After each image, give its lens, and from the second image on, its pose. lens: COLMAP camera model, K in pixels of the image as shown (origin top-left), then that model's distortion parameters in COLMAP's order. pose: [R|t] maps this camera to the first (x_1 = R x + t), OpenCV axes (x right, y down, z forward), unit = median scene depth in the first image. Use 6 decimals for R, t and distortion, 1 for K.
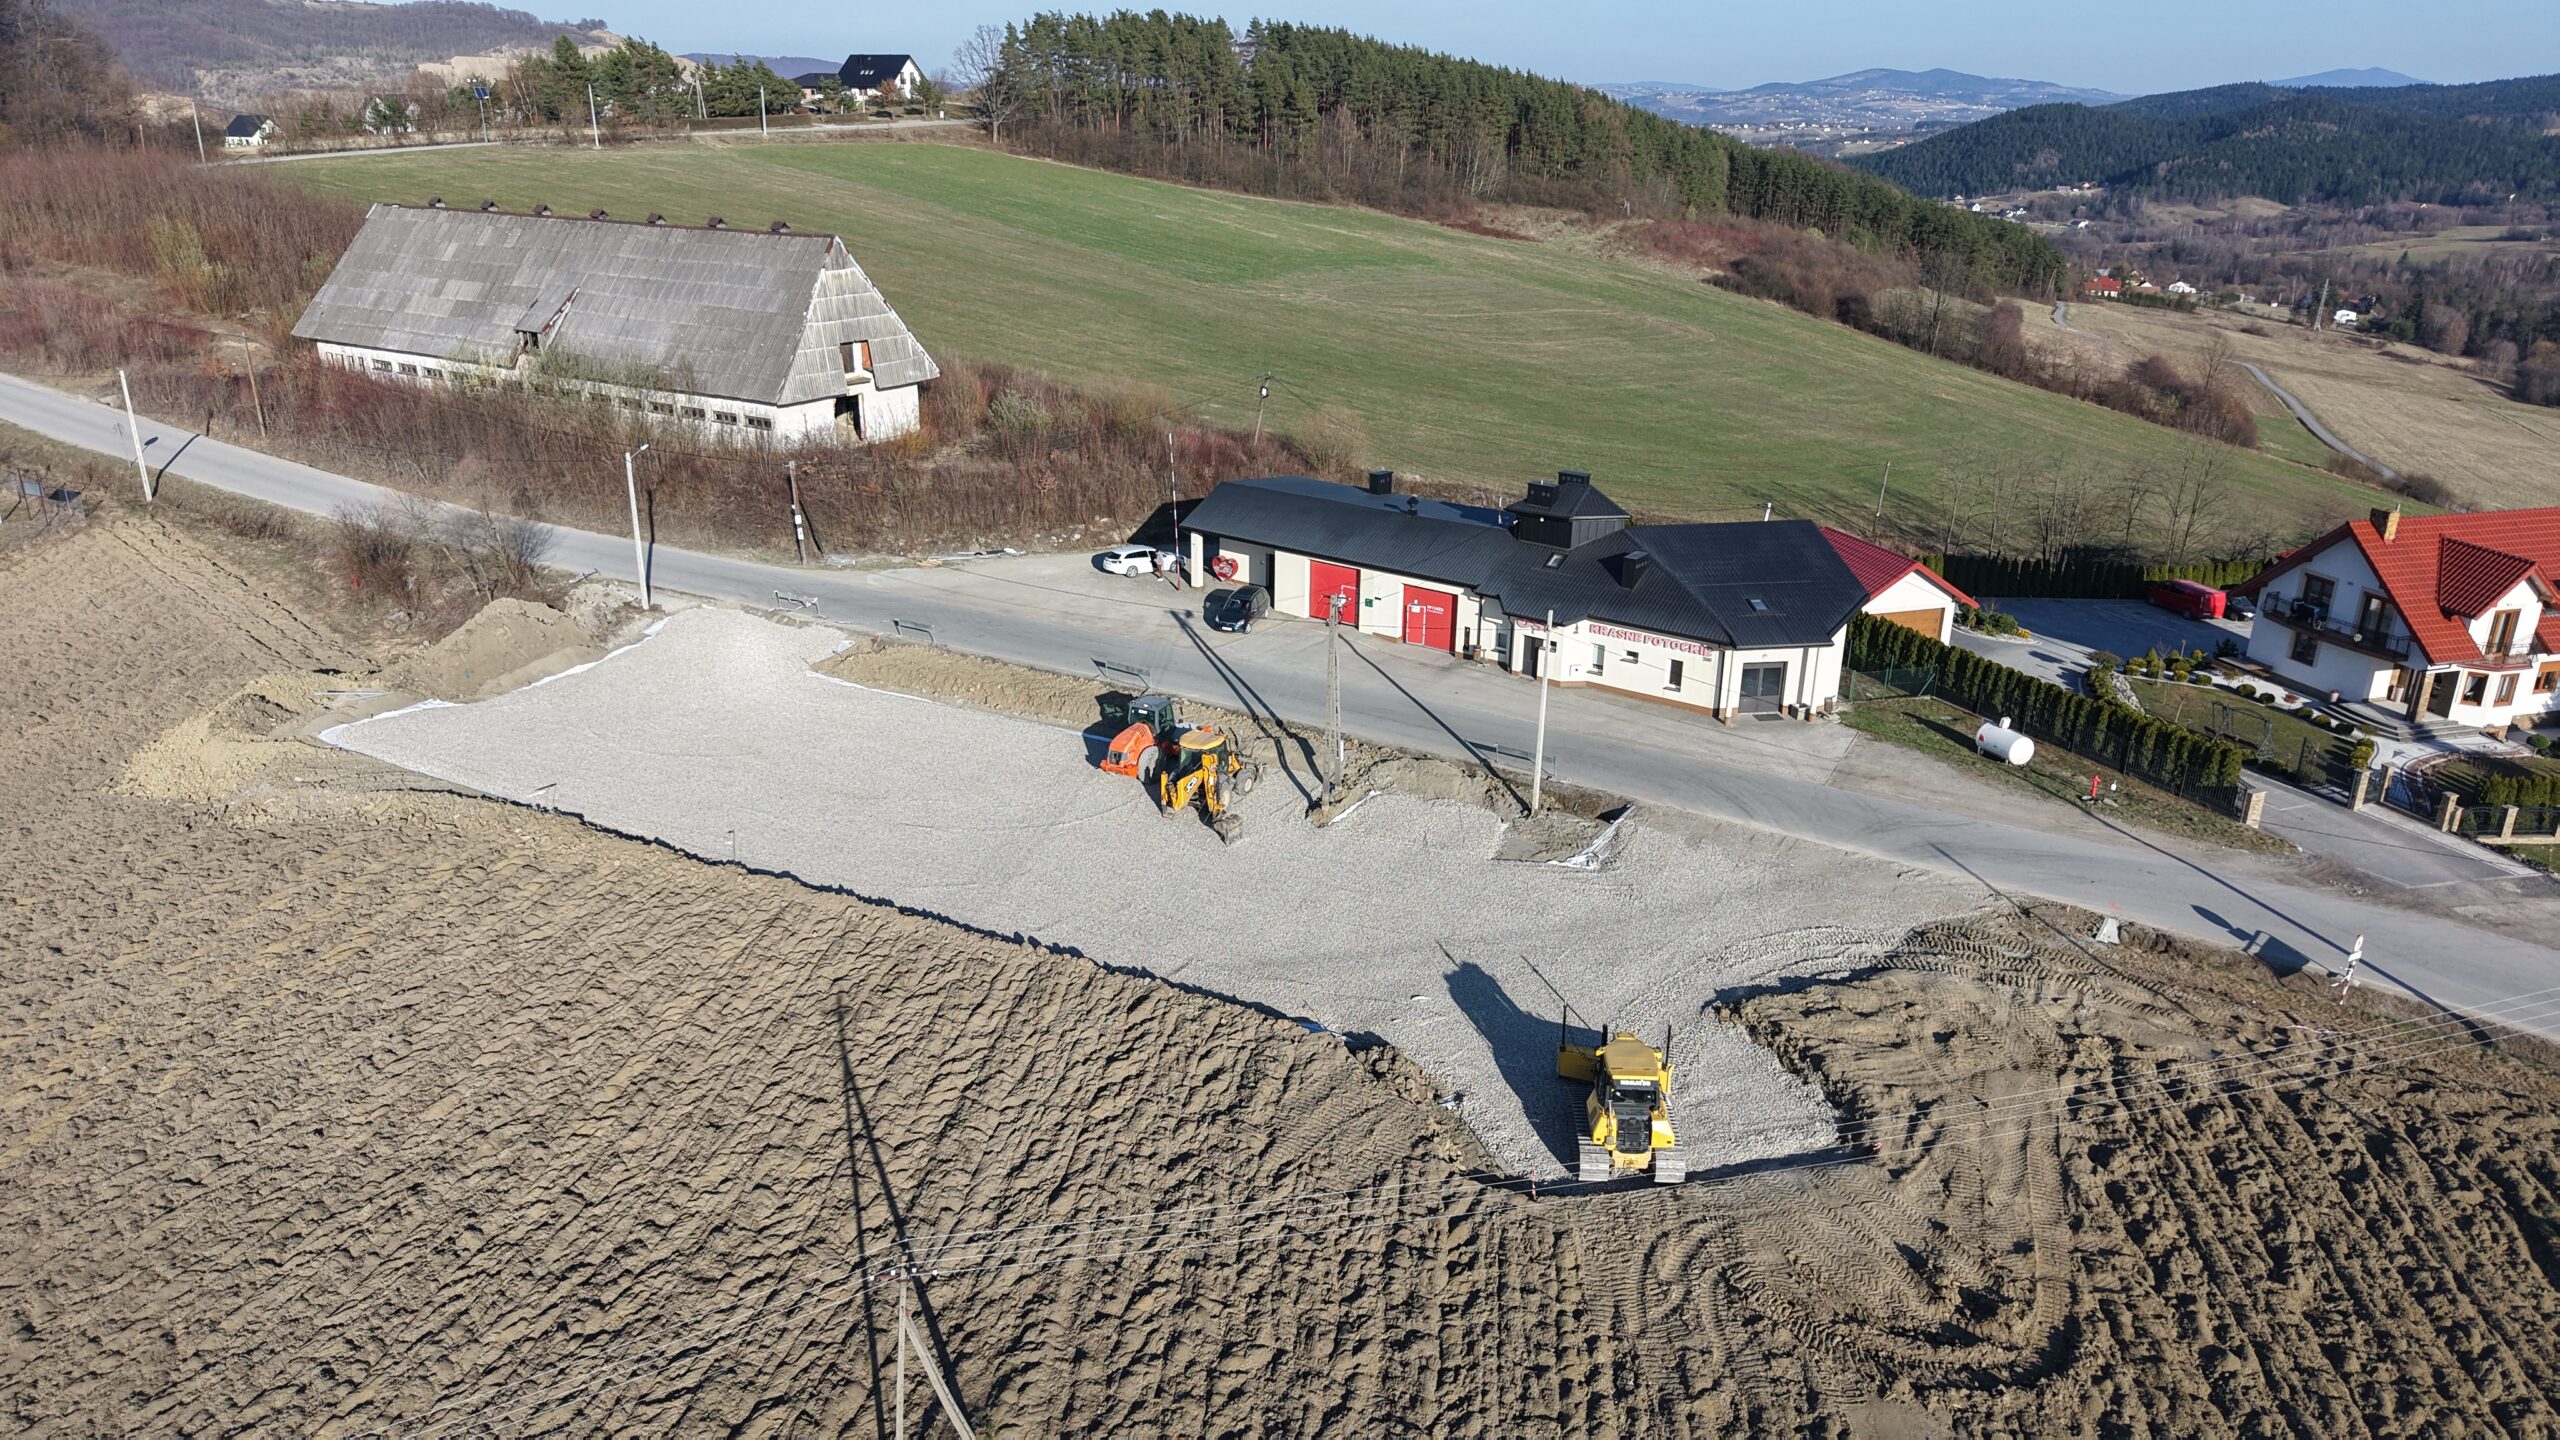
lens RADIAL K [[1699.0, 0, 1263.5], [0, 1699.0, 720.1], [0, 0, 1]] dist [0.026470, -0.023171]
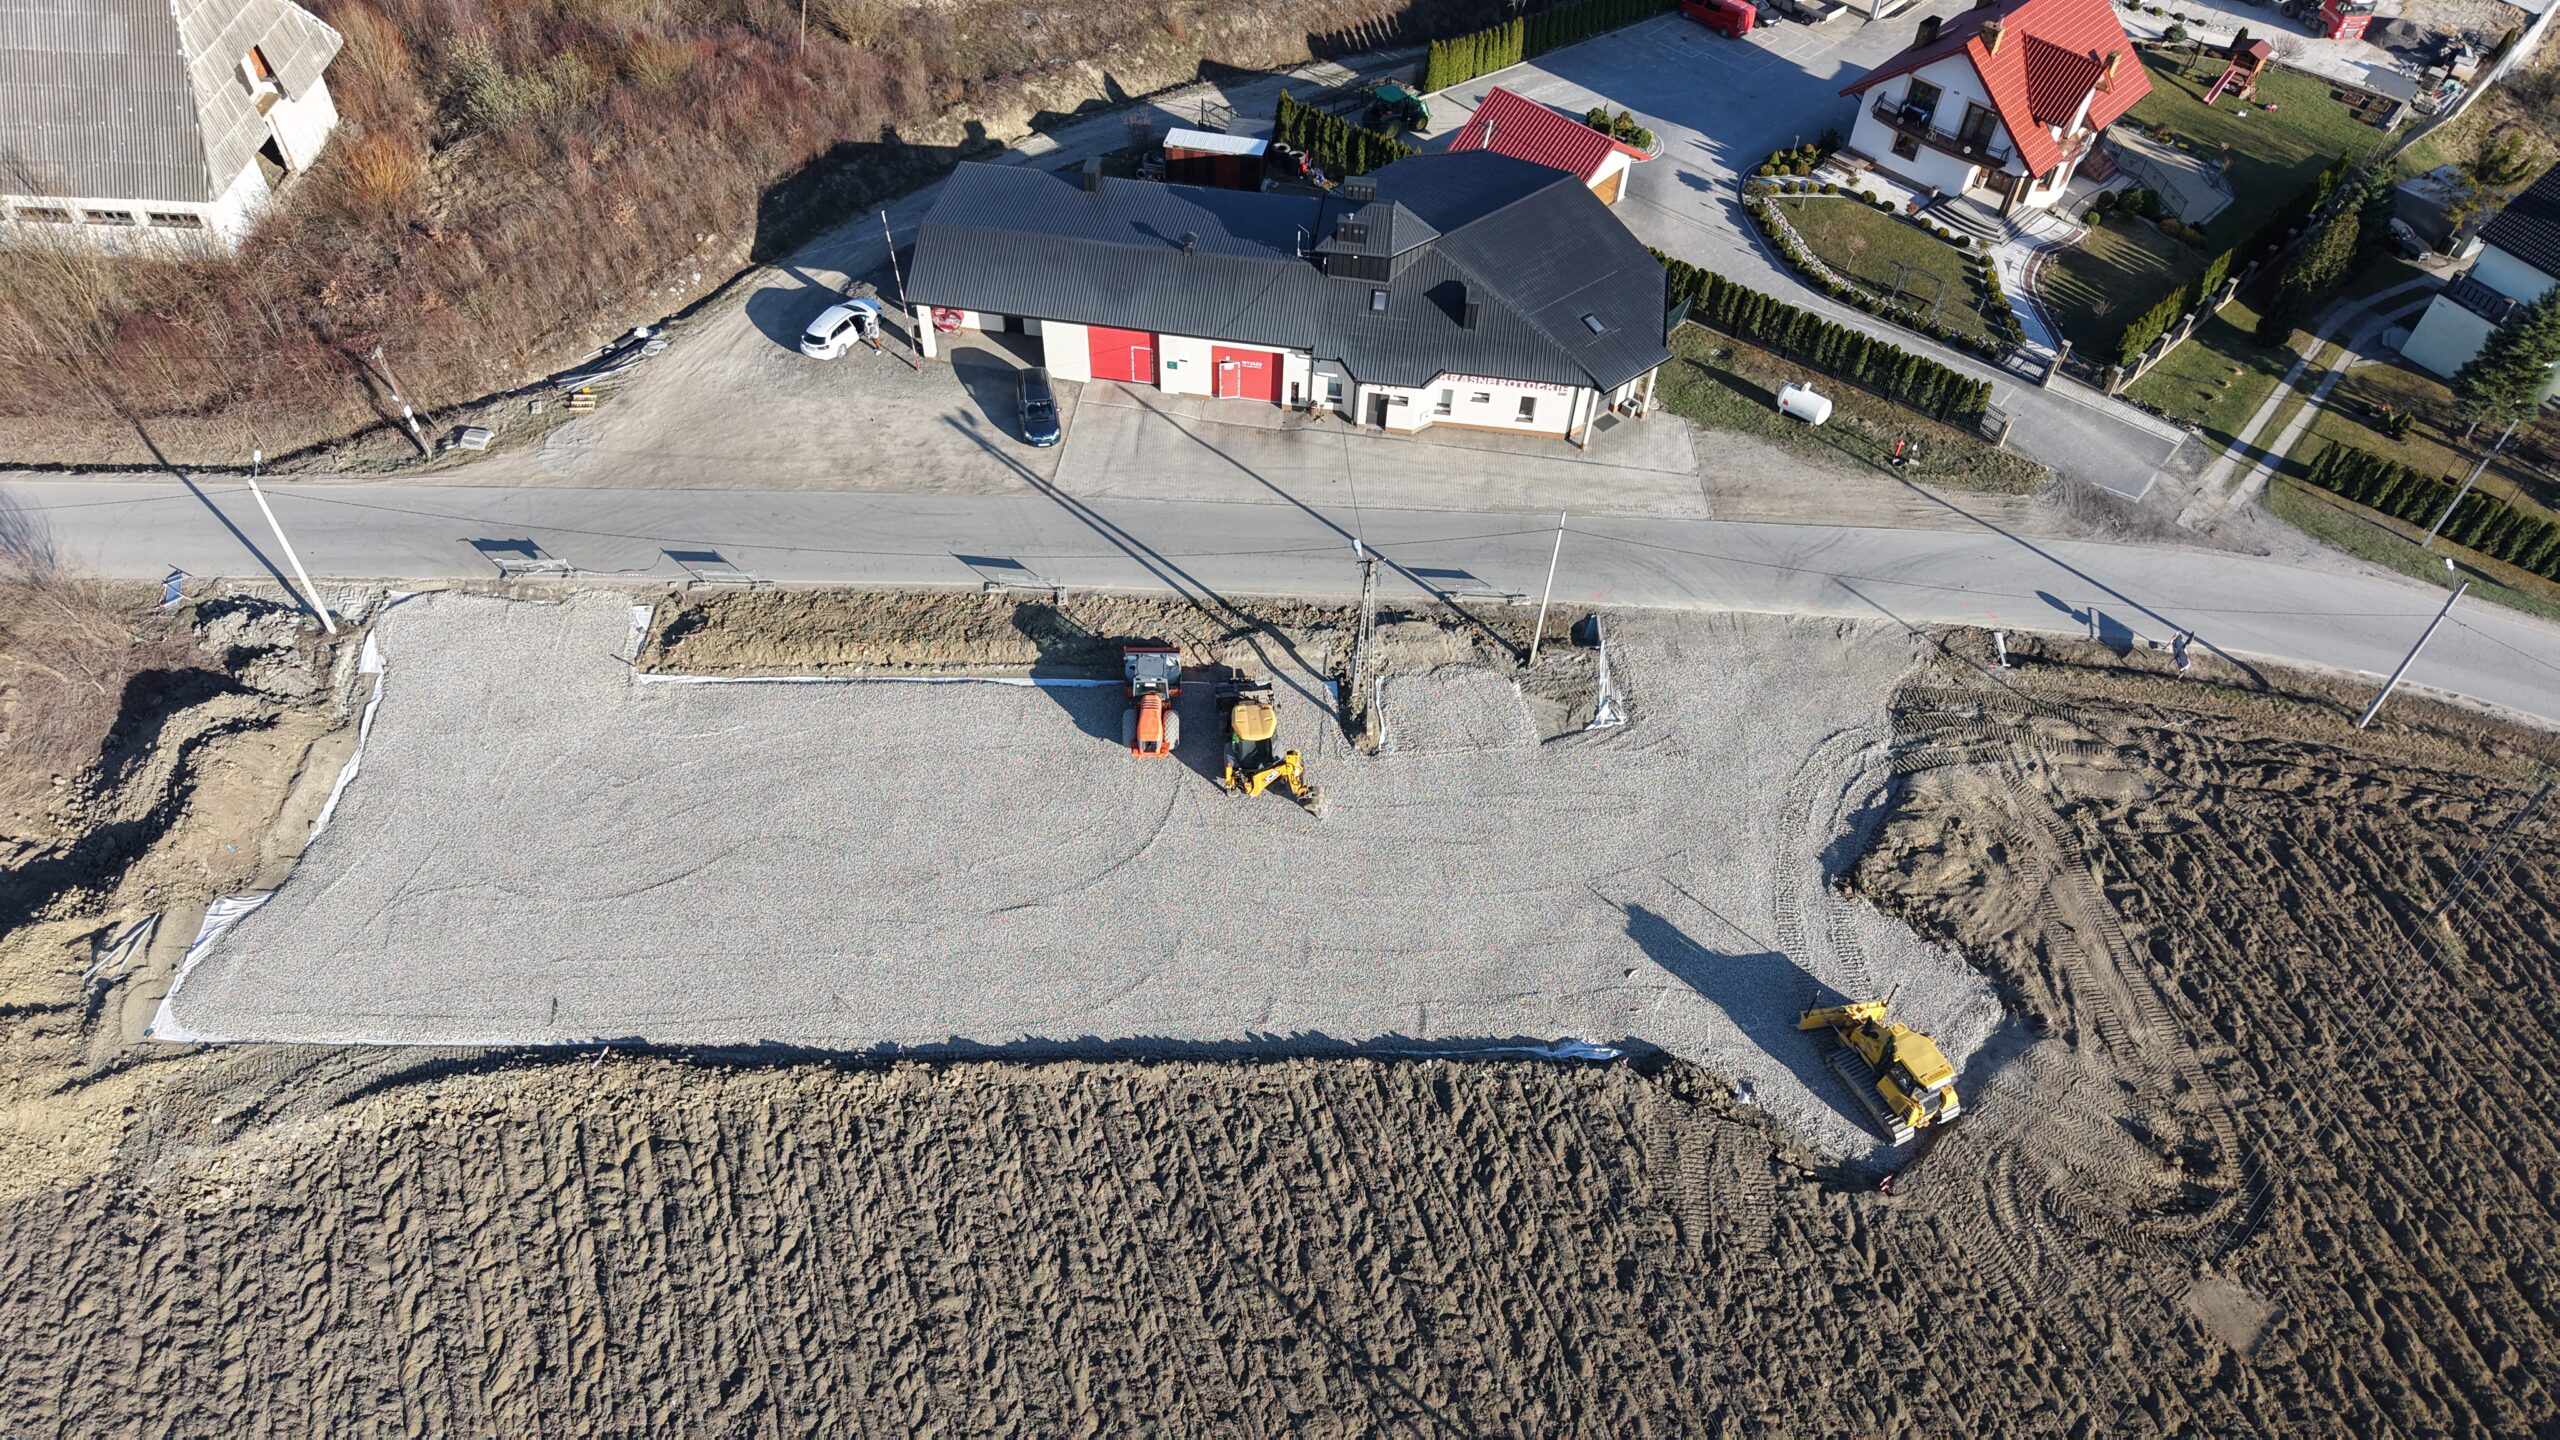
lens RADIAL K [[1699.0, 0, 1263.5], [0, 1699.0, 720.1], [0, 0, 1]] dist [0.026470, -0.023171]
pose [[0.868794, -0.366972, 0.332458, -0.284038], [0.157613, 0.841418, 0.516888, -0.392646], [-0.469420, -0.396670, 0.788859, 0.176476]]
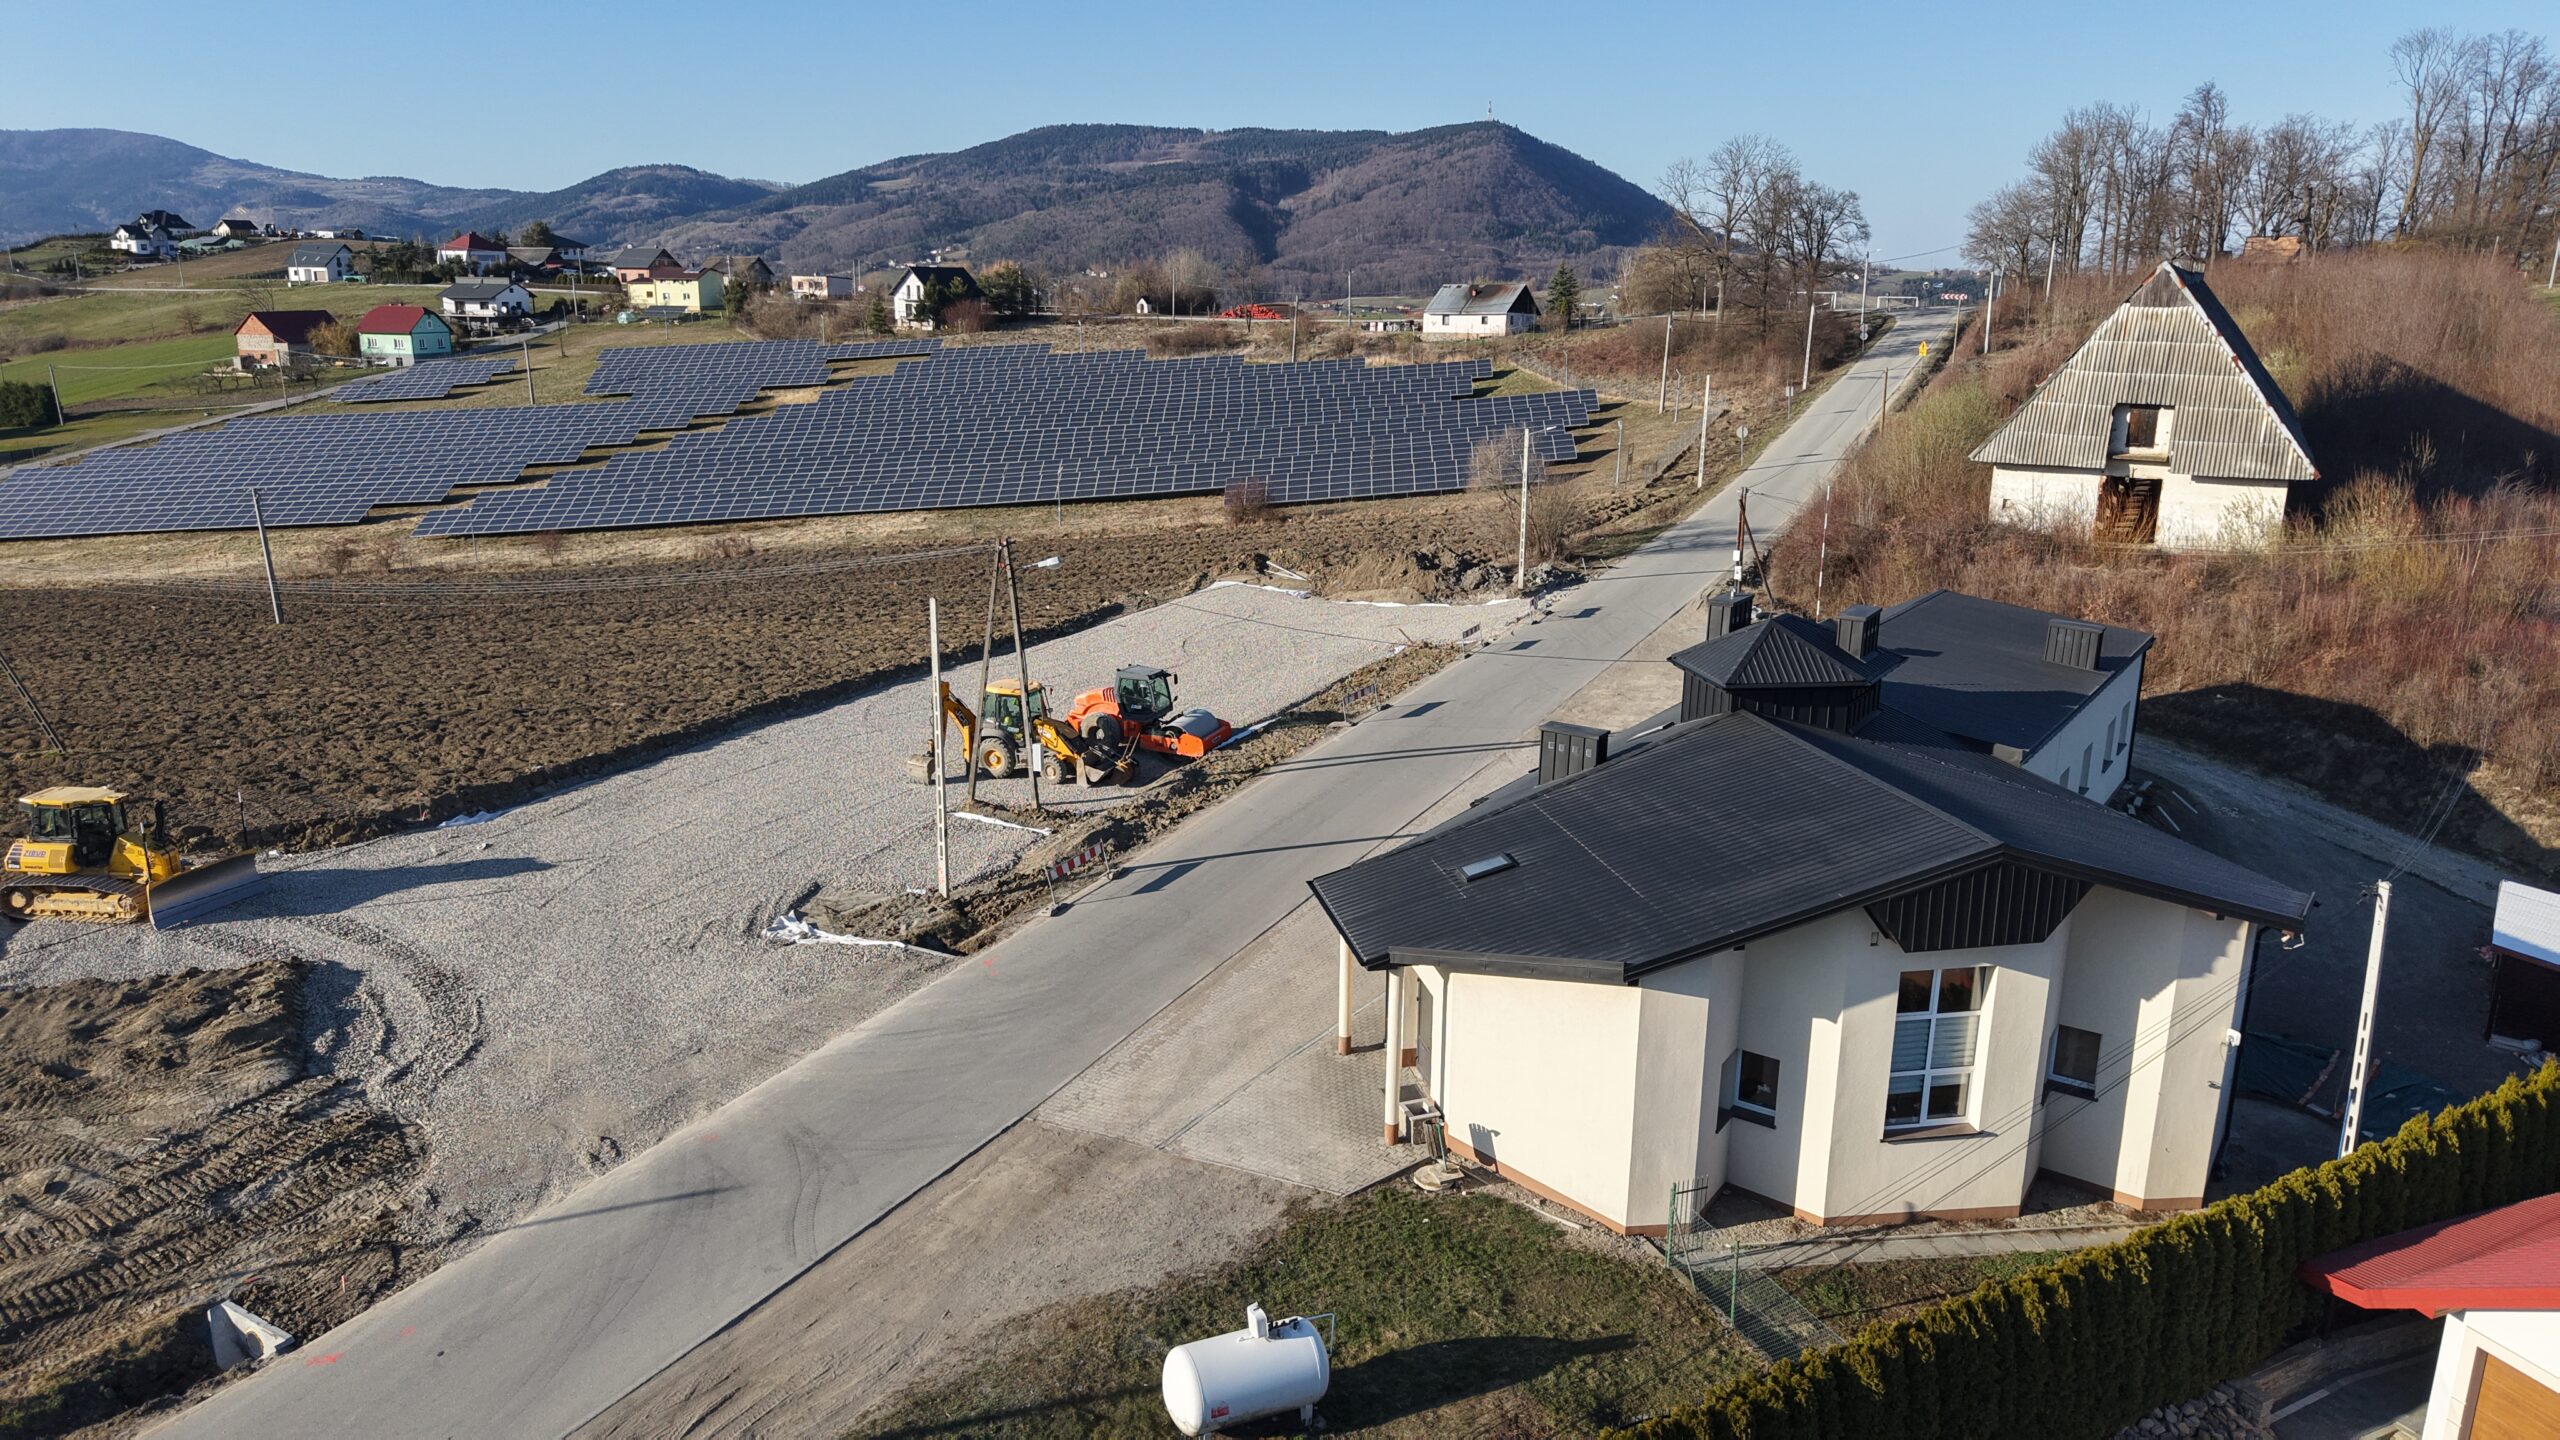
lens RADIAL K [[1699.0, 0, 1263.5], [0, 1699.0, 720.1], [0, 0, 1]] dist [0.026470, -0.023171]
pose [[0.050219, 0.238515, -0.969840, 0.649354], [-0.348268, 0.914295, 0.206821, -0.158740], [0.936049, 0.327378, 0.128982, 0.803557]]
